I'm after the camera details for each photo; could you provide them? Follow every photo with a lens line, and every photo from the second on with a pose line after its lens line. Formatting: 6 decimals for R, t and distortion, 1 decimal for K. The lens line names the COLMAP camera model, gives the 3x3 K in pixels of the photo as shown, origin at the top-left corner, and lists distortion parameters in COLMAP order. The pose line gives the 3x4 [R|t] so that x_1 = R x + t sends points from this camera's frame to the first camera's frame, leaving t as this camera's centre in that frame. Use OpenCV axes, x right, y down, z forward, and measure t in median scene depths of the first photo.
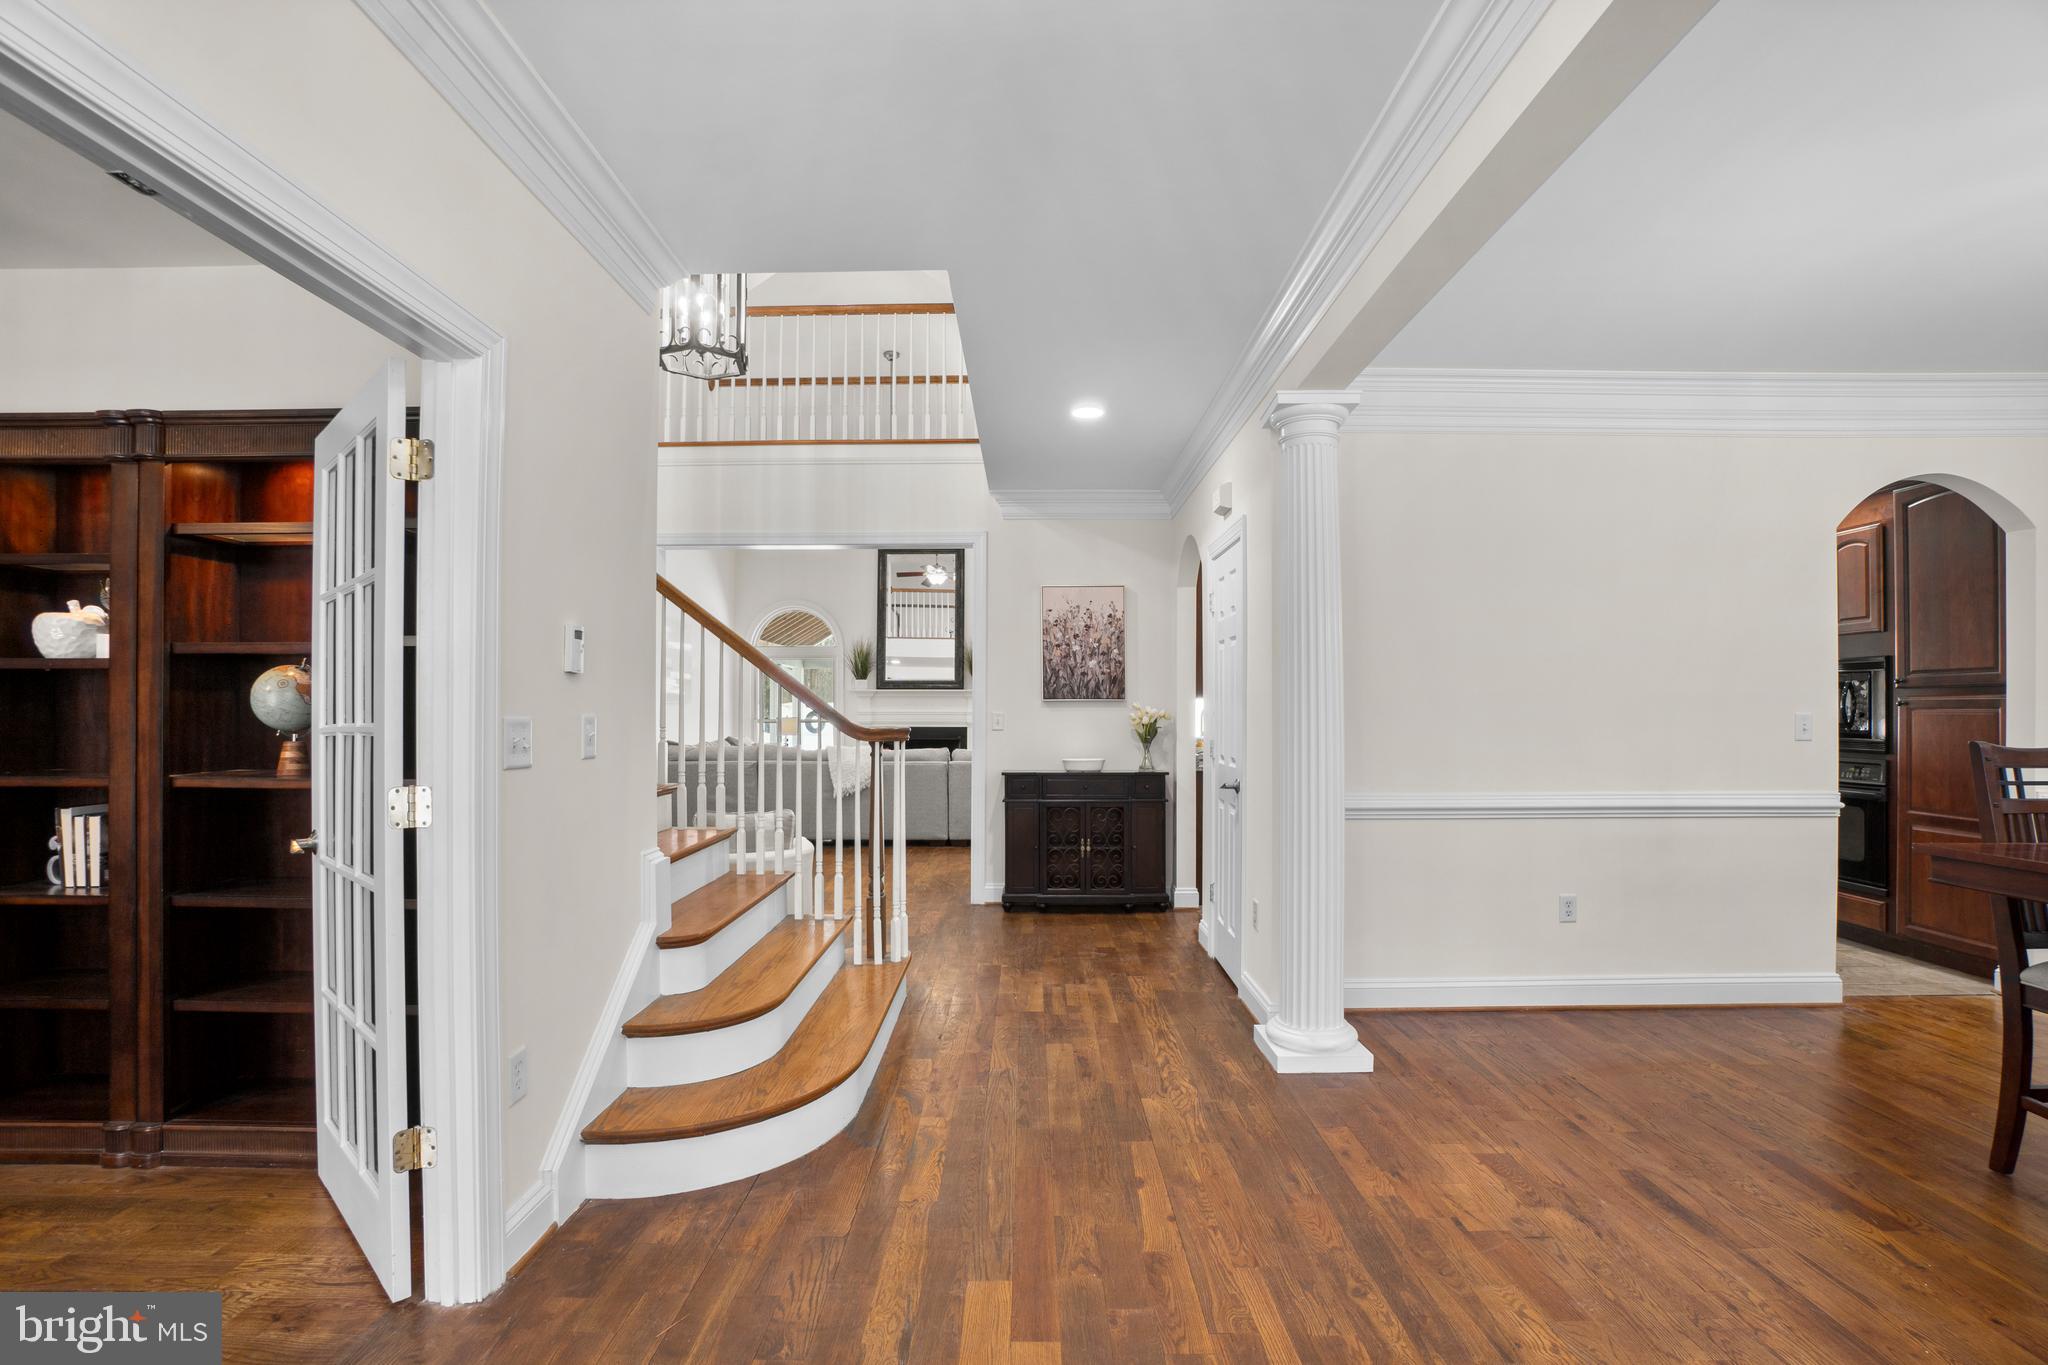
lens RADIAL K [[885.3, 0, 1019.6], [0, 885.3, 702.1], [0, 0, 1]] dist [-0.001744, -0.000082]
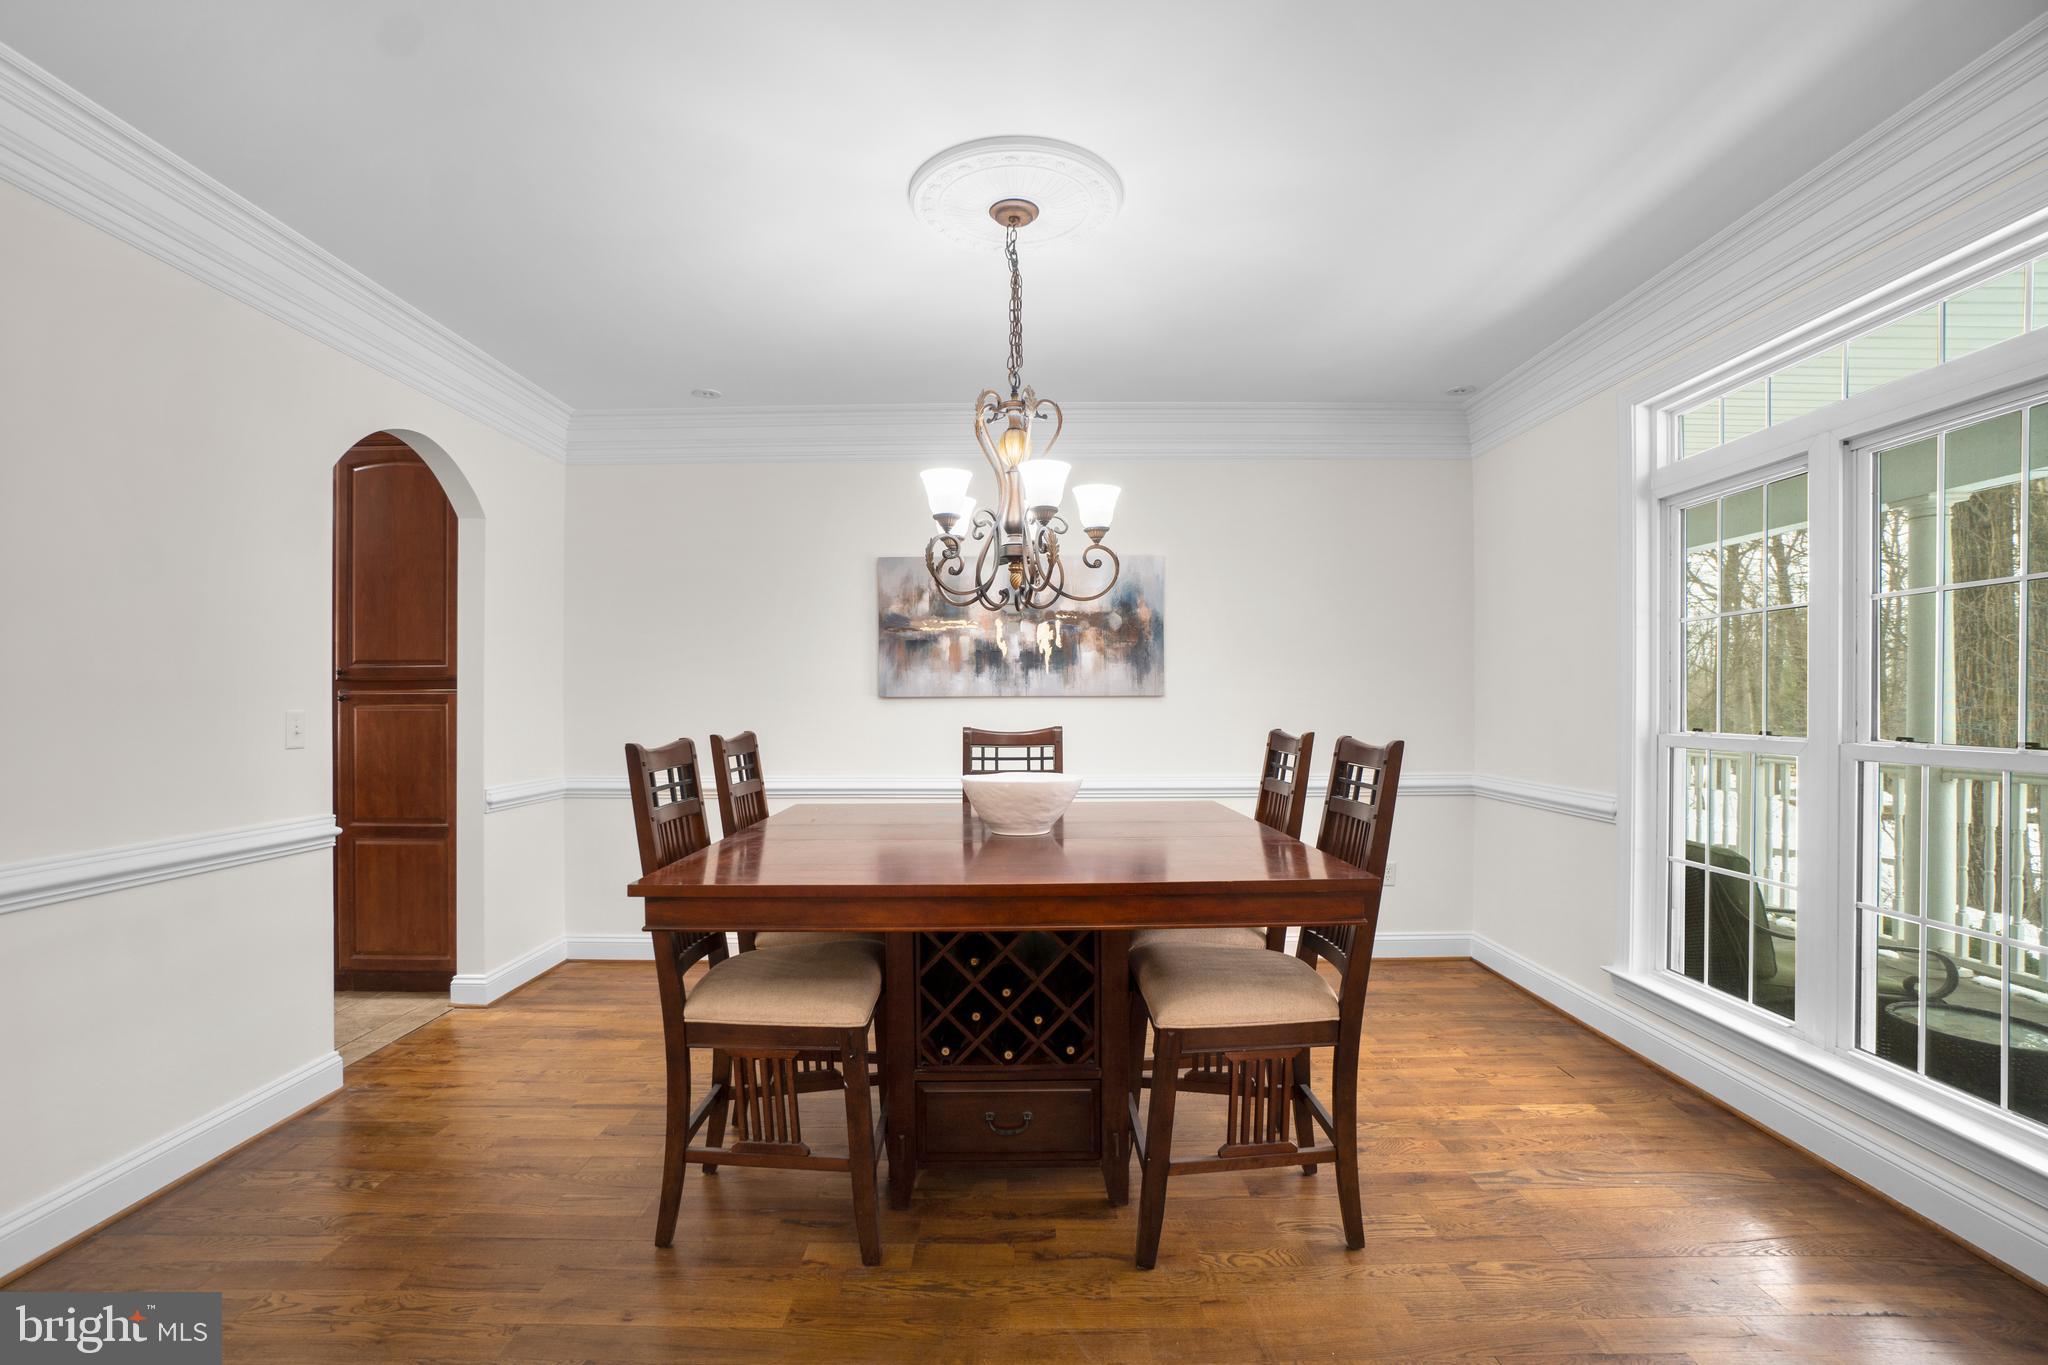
lens RADIAL K [[904.3, 0, 1019.8], [0, 904.3, 723.4], [0, 0, 1]] dist [-0.017236, -0.000024]
pose [[0.001428, -0.023158, 0.999731, 0.164252], [0.000323, 0.999732, 0.023158, 0.006725], [-0.999999, 0.000289, 0.001435, 0.411097]]
